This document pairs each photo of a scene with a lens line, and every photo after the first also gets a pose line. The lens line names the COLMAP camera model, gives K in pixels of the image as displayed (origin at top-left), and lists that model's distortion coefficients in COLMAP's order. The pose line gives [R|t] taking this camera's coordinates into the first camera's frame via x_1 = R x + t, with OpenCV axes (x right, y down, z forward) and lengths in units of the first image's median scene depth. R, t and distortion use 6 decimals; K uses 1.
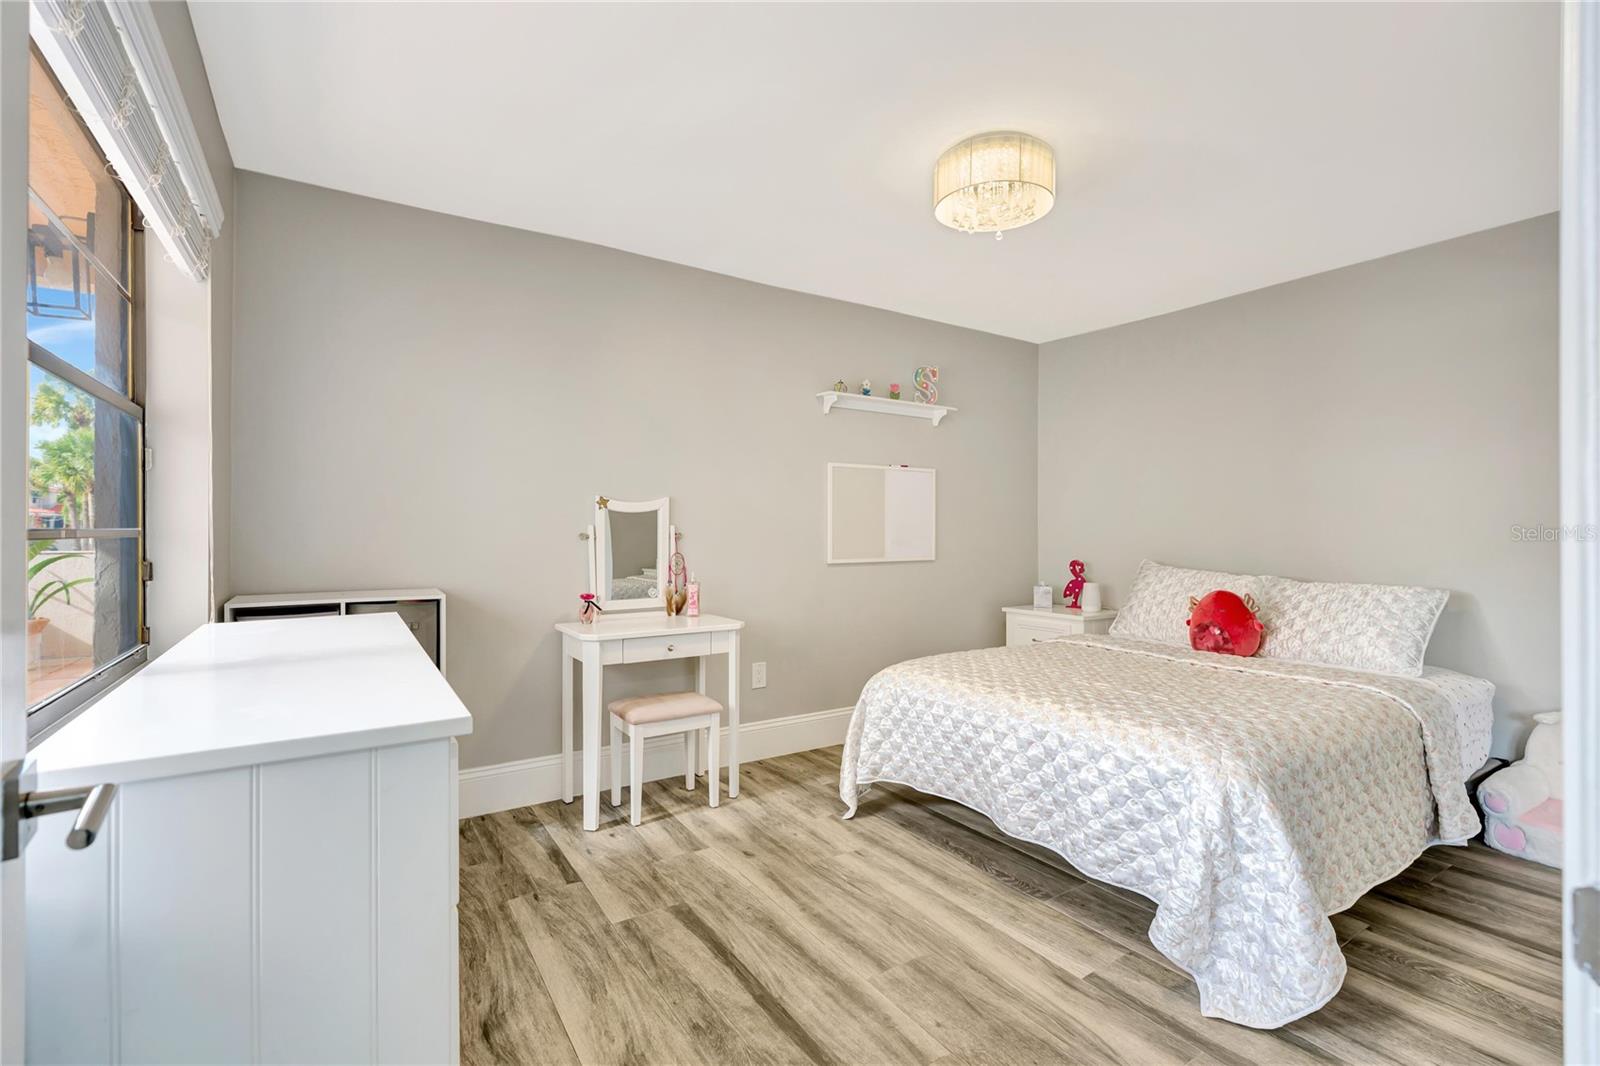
lens RADIAL K [[711.8, 0, 802.4], [0, 711.8, 530.3], [0, 0, 1]] dist [-0.003583, 0.000832]
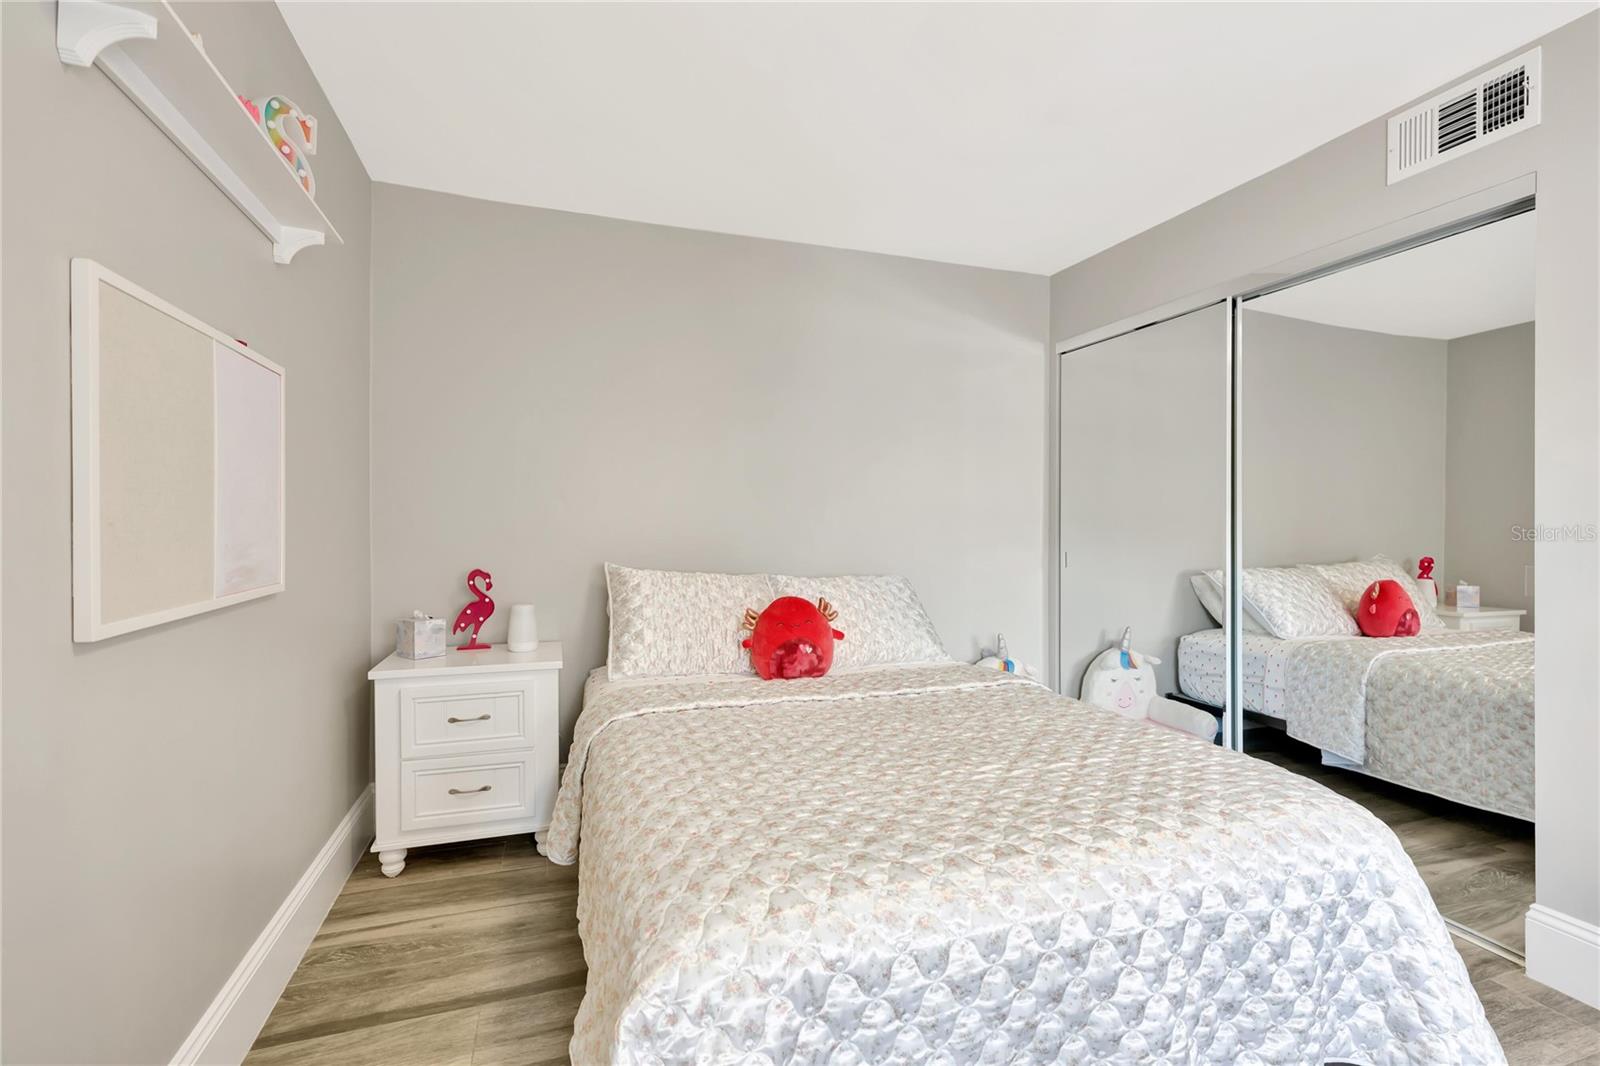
lens RADIAL K [[711.8, 0, 802.4], [0, 711.8, 530.3], [0, 0, 1]] dist [-0.003583, 0.000832]
pose [[0.256897, -0.007482, 0.966410, -0.179049], [-0.004633, 0.999949, 0.008973, 0.003243], [-0.966428, -0.006783, 0.256850, 0.801250]]
